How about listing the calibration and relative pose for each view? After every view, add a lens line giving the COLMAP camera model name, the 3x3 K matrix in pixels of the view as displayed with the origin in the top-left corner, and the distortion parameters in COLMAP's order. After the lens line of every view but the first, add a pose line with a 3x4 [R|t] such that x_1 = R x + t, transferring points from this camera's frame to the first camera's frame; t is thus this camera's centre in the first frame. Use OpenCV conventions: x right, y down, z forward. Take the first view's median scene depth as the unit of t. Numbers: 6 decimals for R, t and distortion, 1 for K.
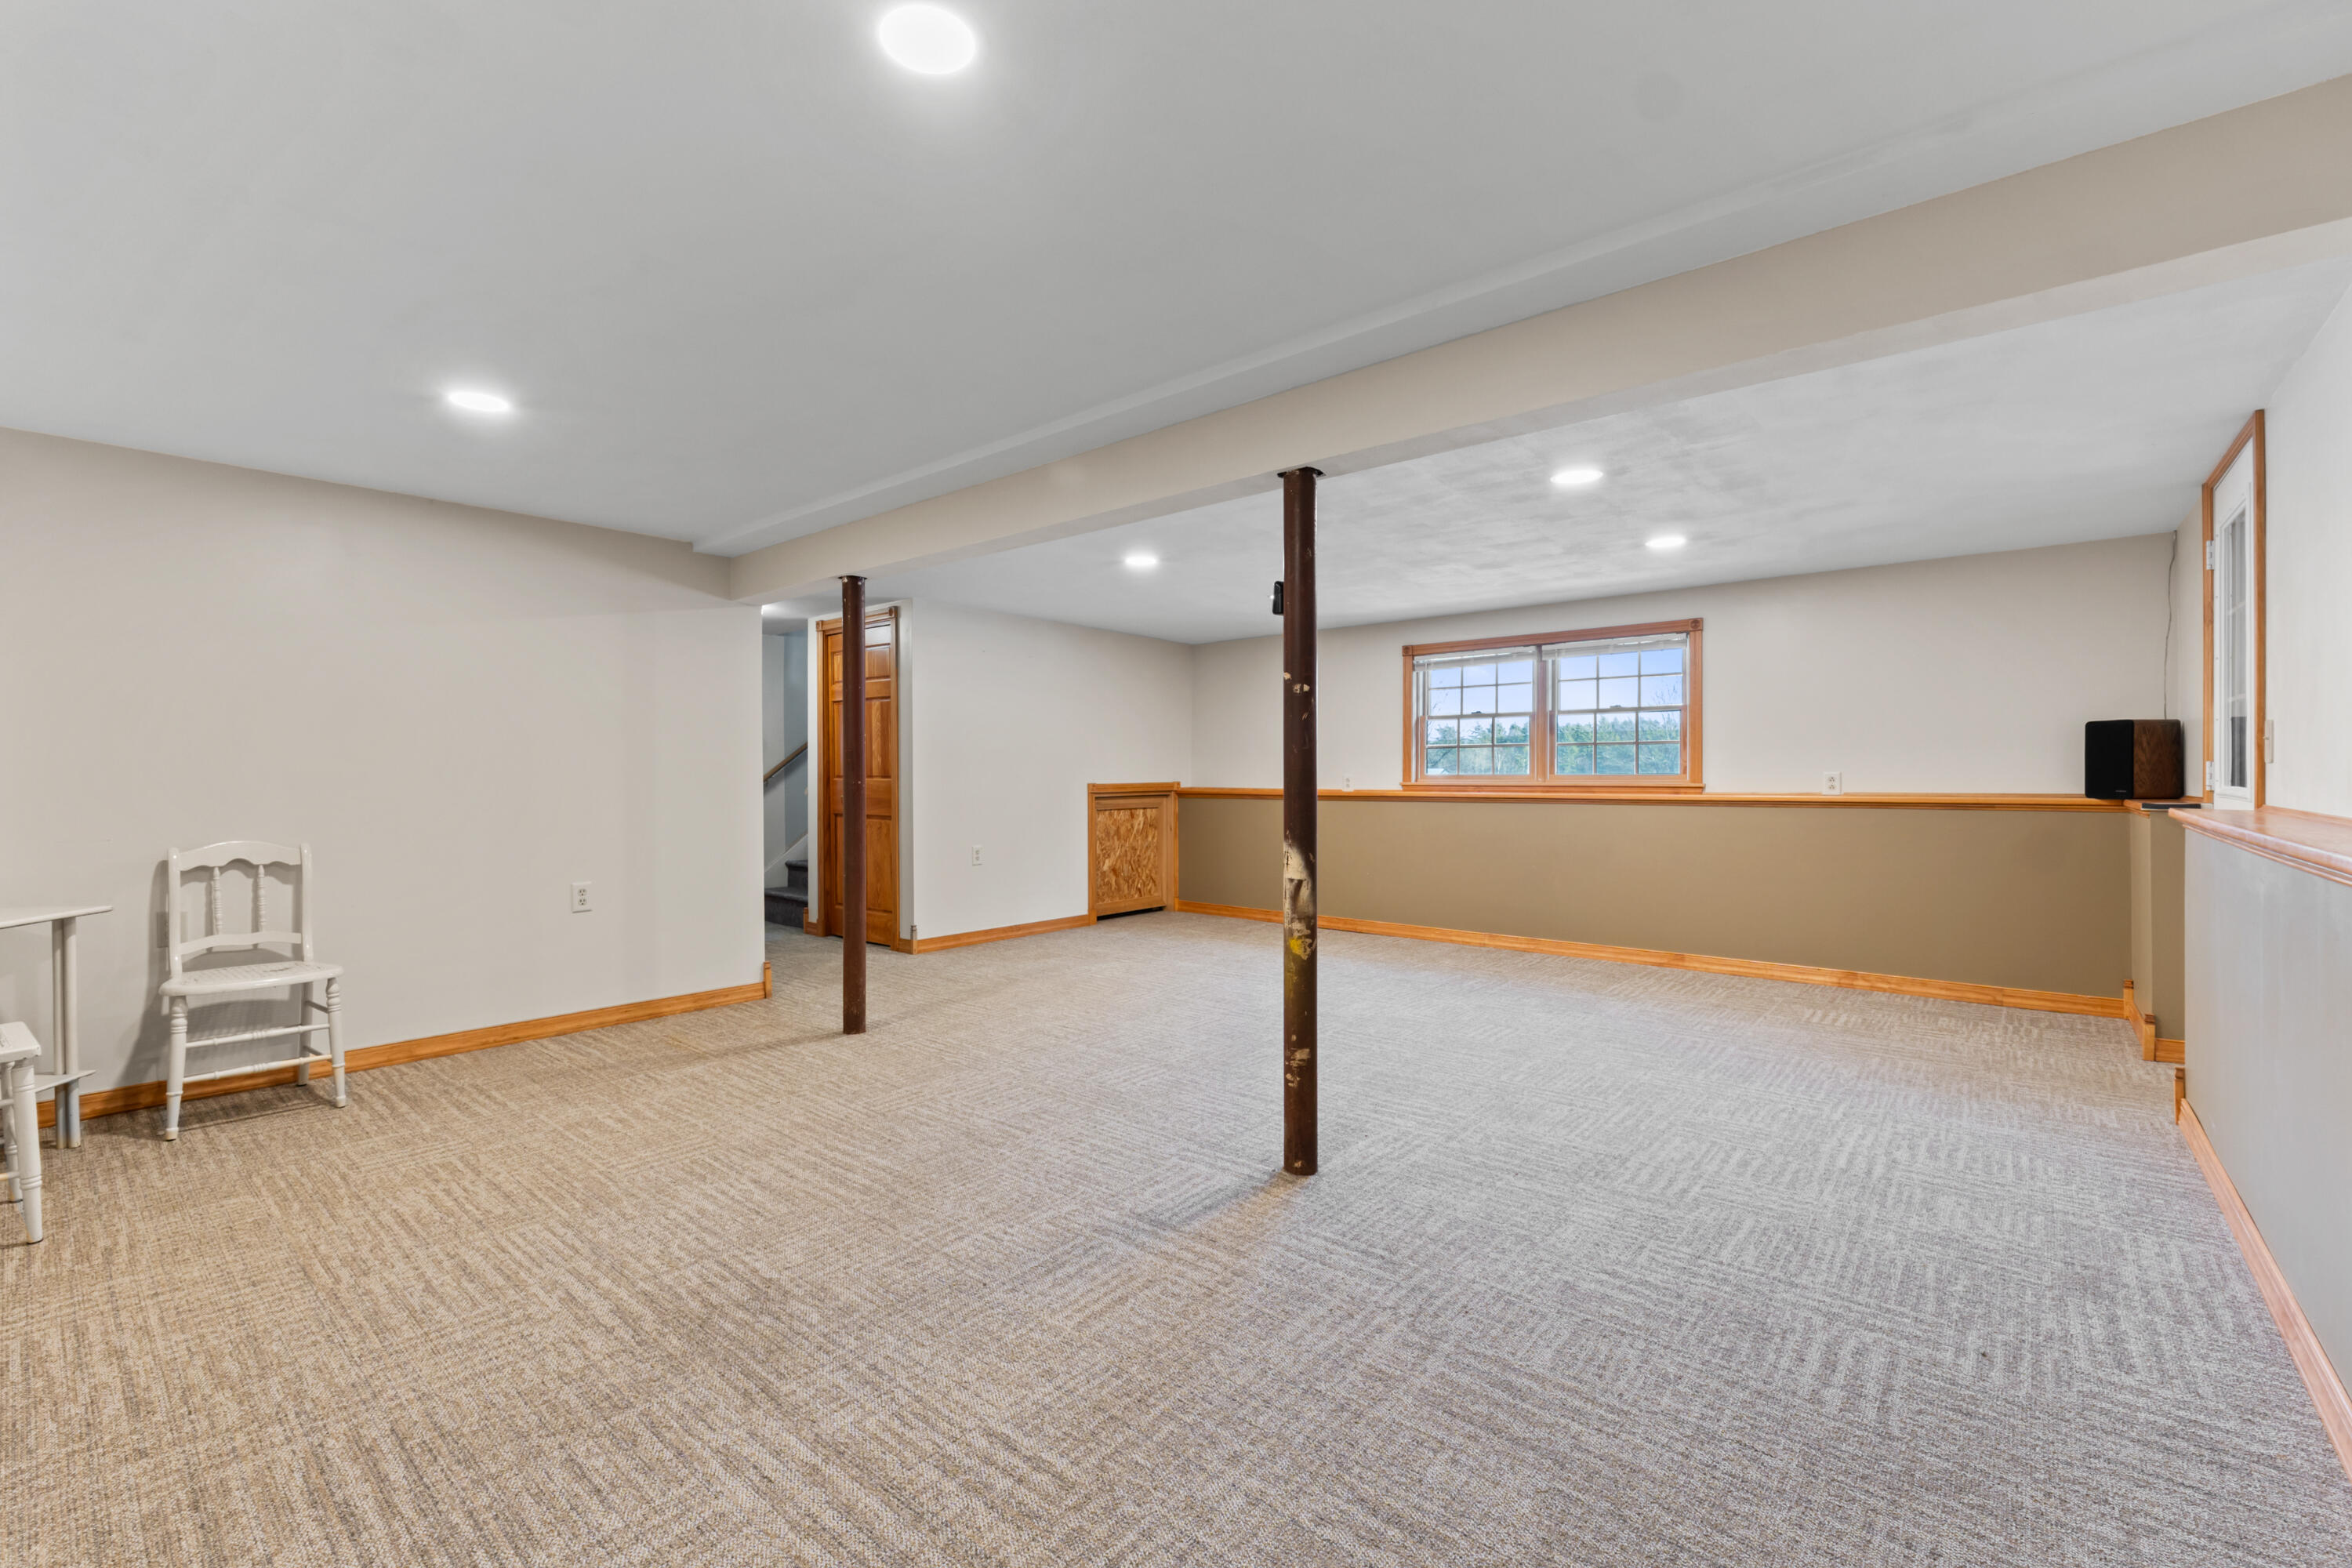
lens RADIAL K [[988.8, 0, 1179.3], [0, 988.8, 777.6], [0, 0, 1]] dist [-0.007801, -0.000868]
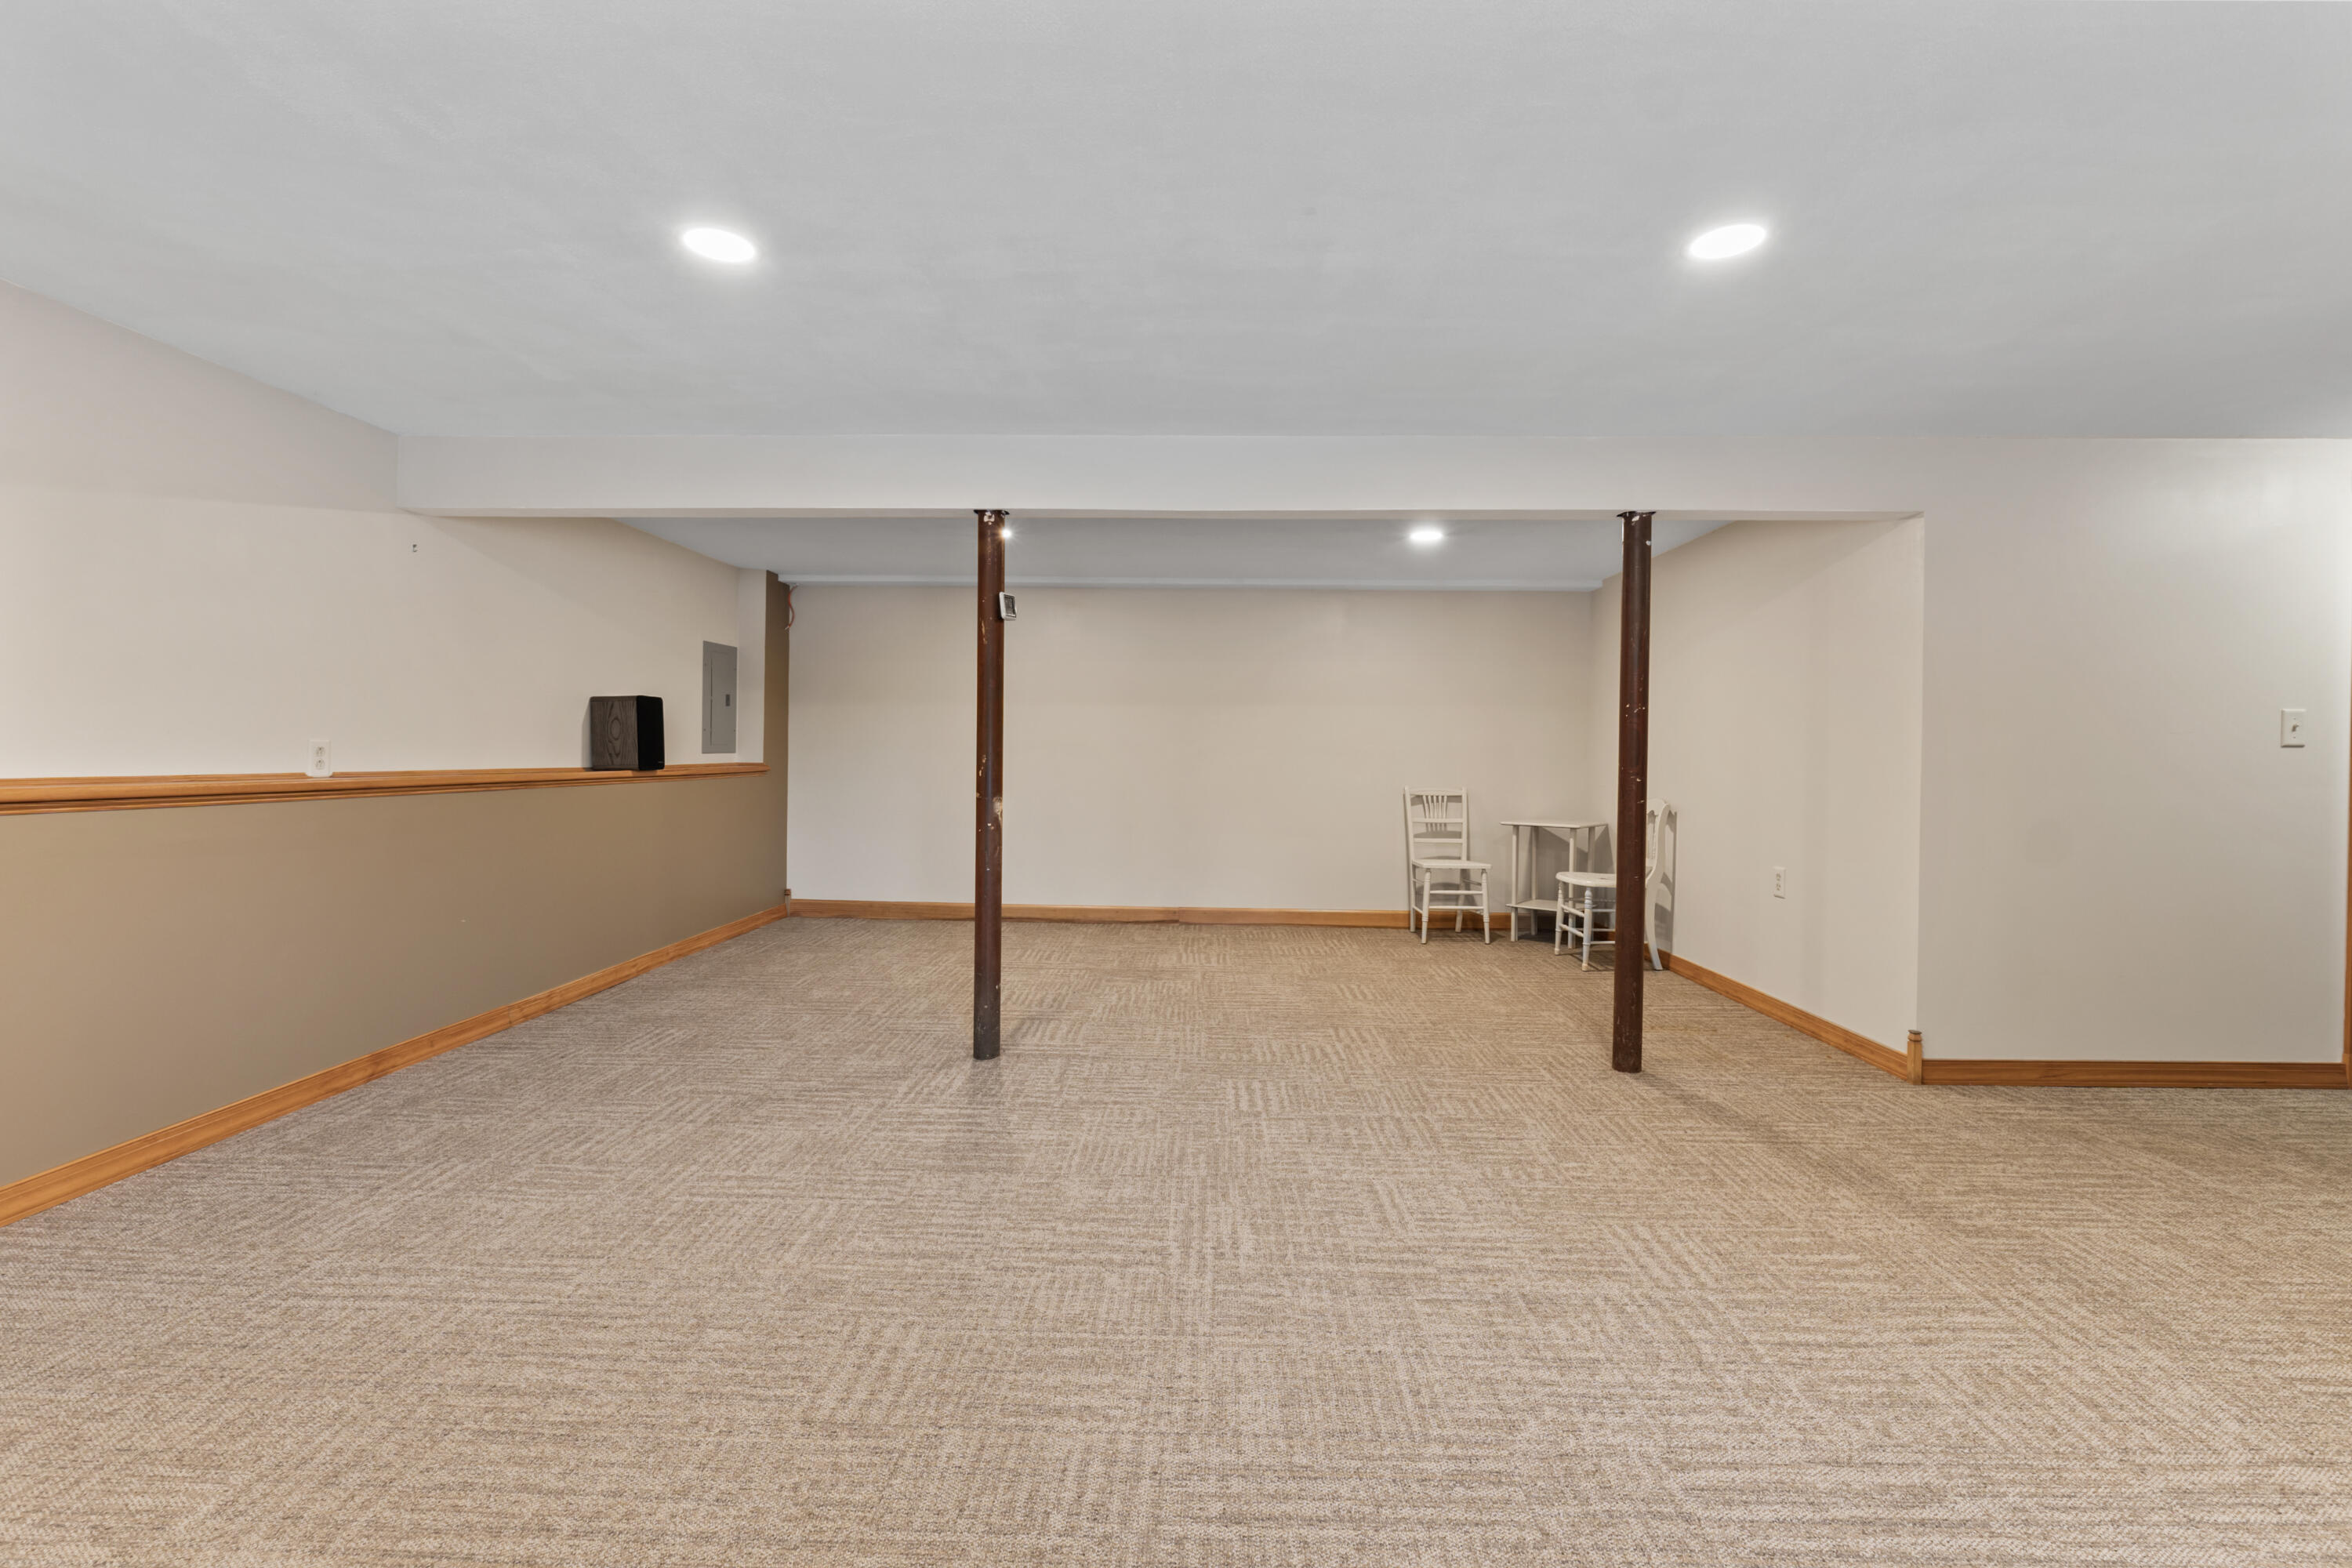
lens RADIAL K [[988.8, 0, 1189.9], [0, 988.8, 776.7], [0, 0, 1]] dist [-0.007801, -0.000868]
pose [[-0.775303, 0.007960, -0.631539, 0.645681], [-0.011986, 0.999555, 0.027314, -0.005767], [0.631475, 0.028746, -0.774863, 1.911686]]
